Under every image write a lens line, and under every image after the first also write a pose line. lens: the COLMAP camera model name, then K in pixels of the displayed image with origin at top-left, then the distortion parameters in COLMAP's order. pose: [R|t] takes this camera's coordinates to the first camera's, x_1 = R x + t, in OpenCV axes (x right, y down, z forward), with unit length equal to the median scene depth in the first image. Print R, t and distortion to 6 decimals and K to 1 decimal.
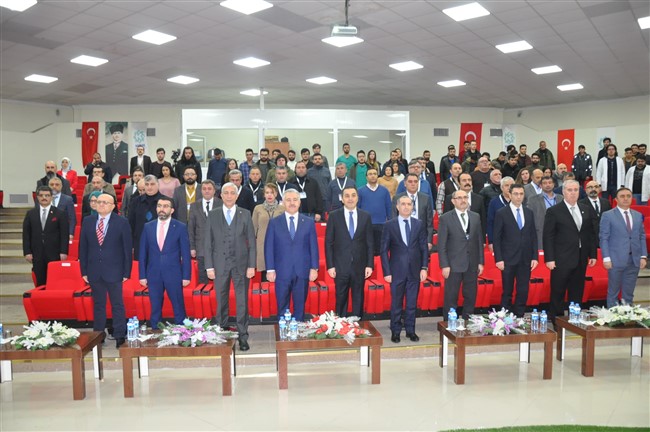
lens RADIAL K [[540.3, 0, 326.6], [0, 540.3, 212.3], [0, 0, 1]] dist [-0.089938, 0.049147]
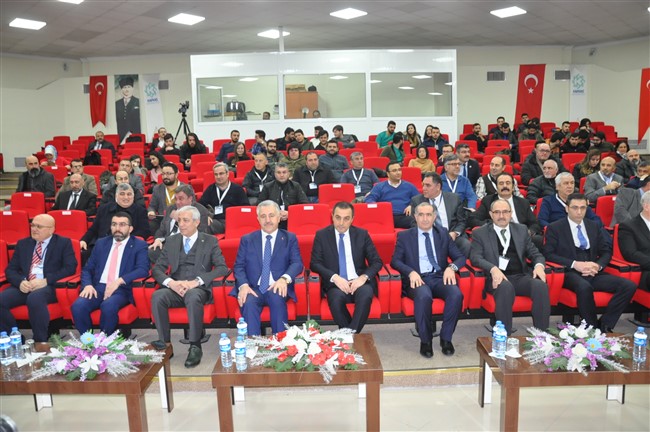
lens RADIAL K [[540.3, 0, 320.9], [0, 540.3, 215.7], [0, 0, 1]] dist [-0.089938, 0.049147]
pose [[0.993843, -0.003643, -0.110734, 0.093245], [0.012373, 0.996857, 0.078253, 0.005875], [0.110101, -0.079141, 0.990765, 0.358267]]
